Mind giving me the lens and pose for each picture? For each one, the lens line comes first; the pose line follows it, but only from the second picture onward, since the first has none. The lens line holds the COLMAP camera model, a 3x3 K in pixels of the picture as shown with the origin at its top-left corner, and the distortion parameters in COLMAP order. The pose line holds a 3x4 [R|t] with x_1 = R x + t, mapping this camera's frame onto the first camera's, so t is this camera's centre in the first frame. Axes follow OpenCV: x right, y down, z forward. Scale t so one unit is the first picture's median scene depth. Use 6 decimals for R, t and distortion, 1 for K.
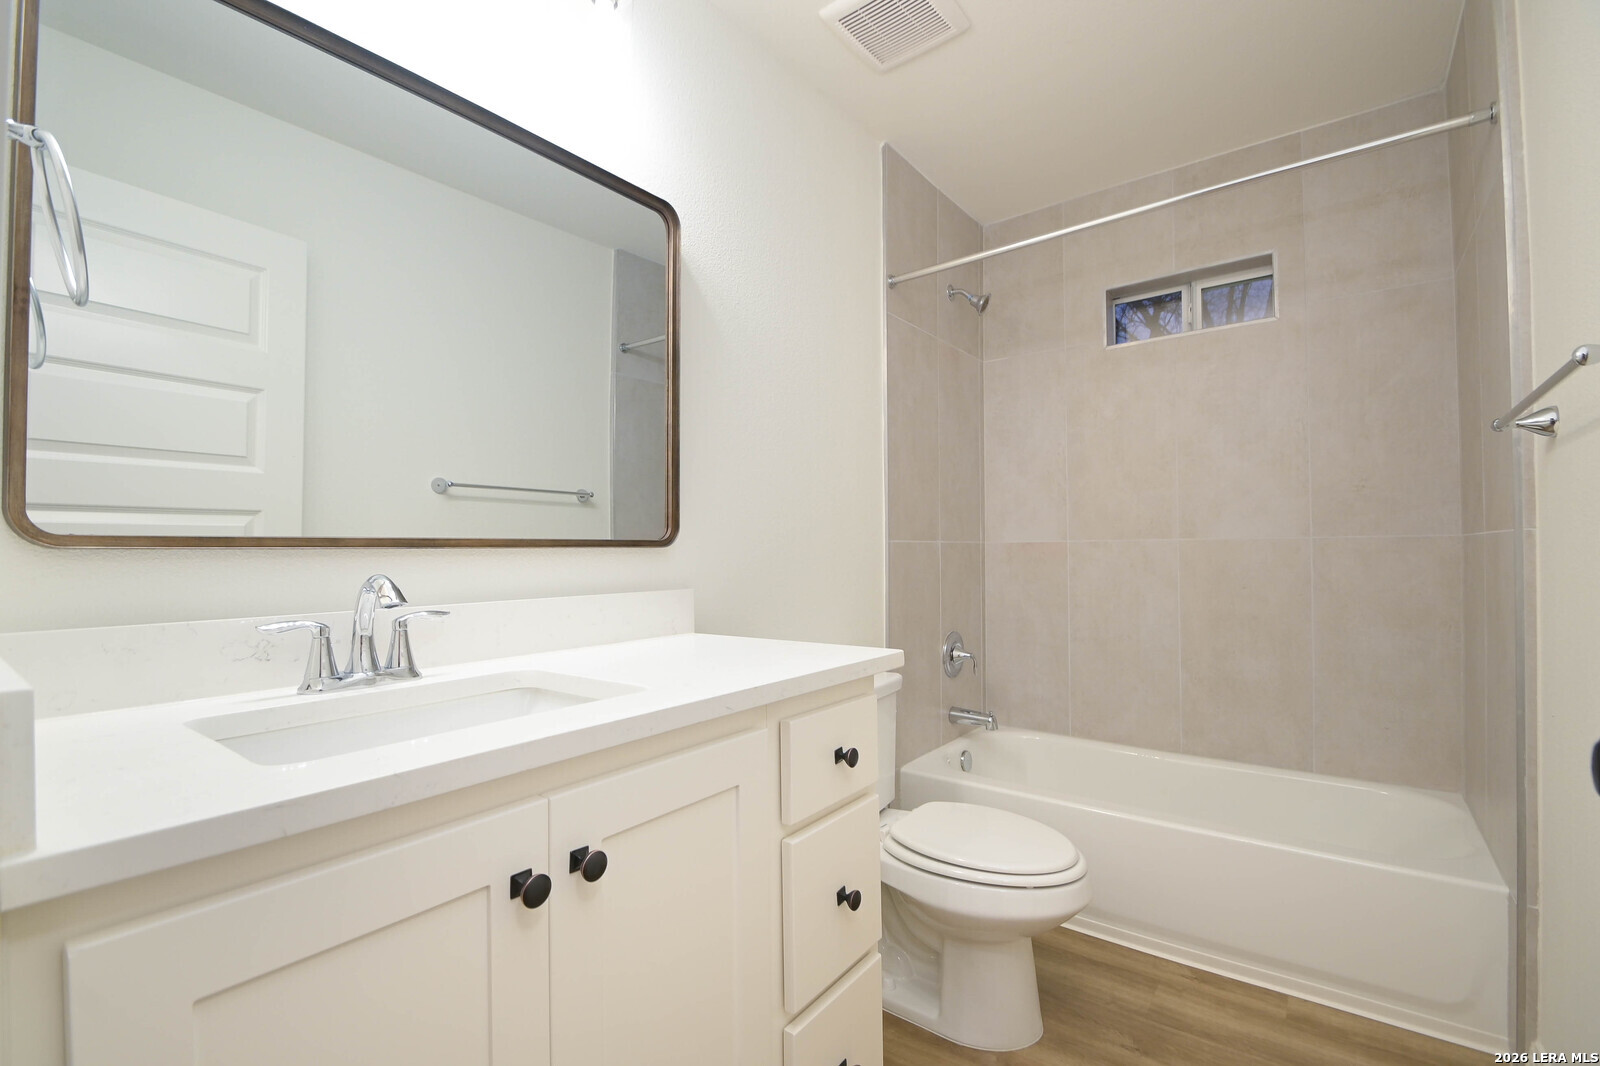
lens RADIAL K [[702.5, 0, 812.2], [0, 702.5, 533.3], [0, 0, 1]] dist [0.005076, -0.000752]
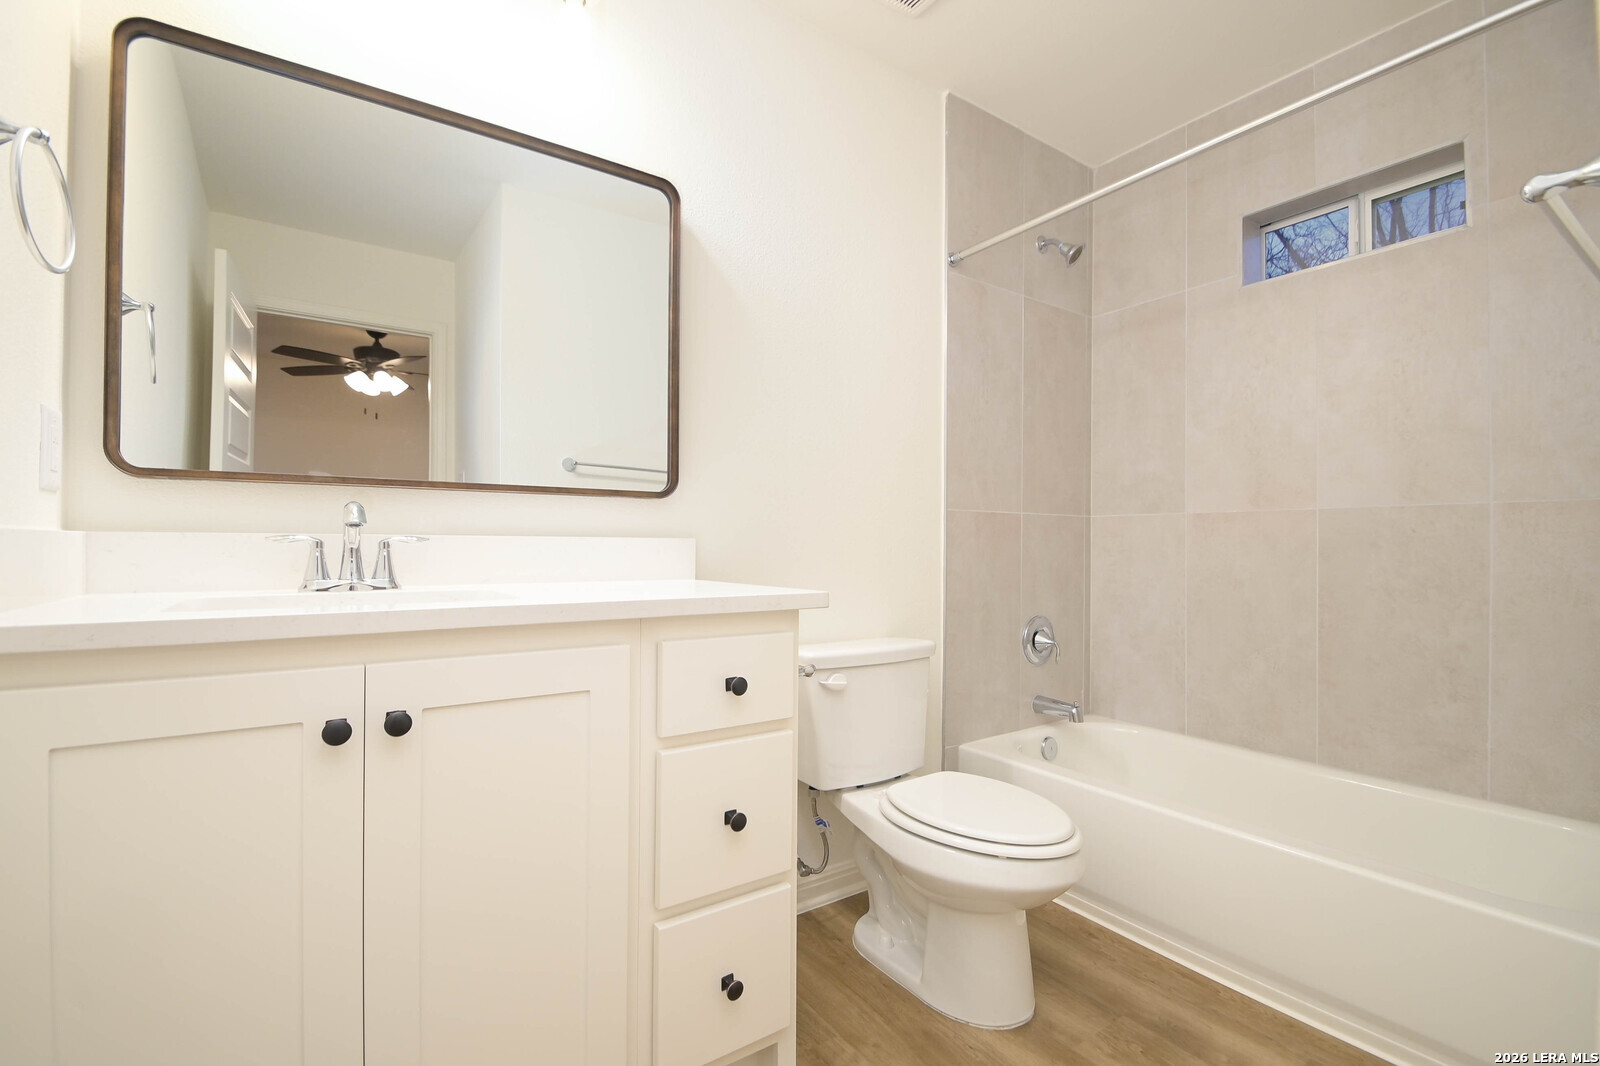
lens RADIAL K [[702.5, 0, 811.1], [0, 702.5, 537.8], [0, 0, 1]] dist [0.005076, -0.000752]
pose [[0.950096, 0.008278, -0.311847, 0.230655], [-0.007270, 0.999964, 0.004392, 0.049114], [0.311873, -0.001906, 0.950122, 0.028426]]
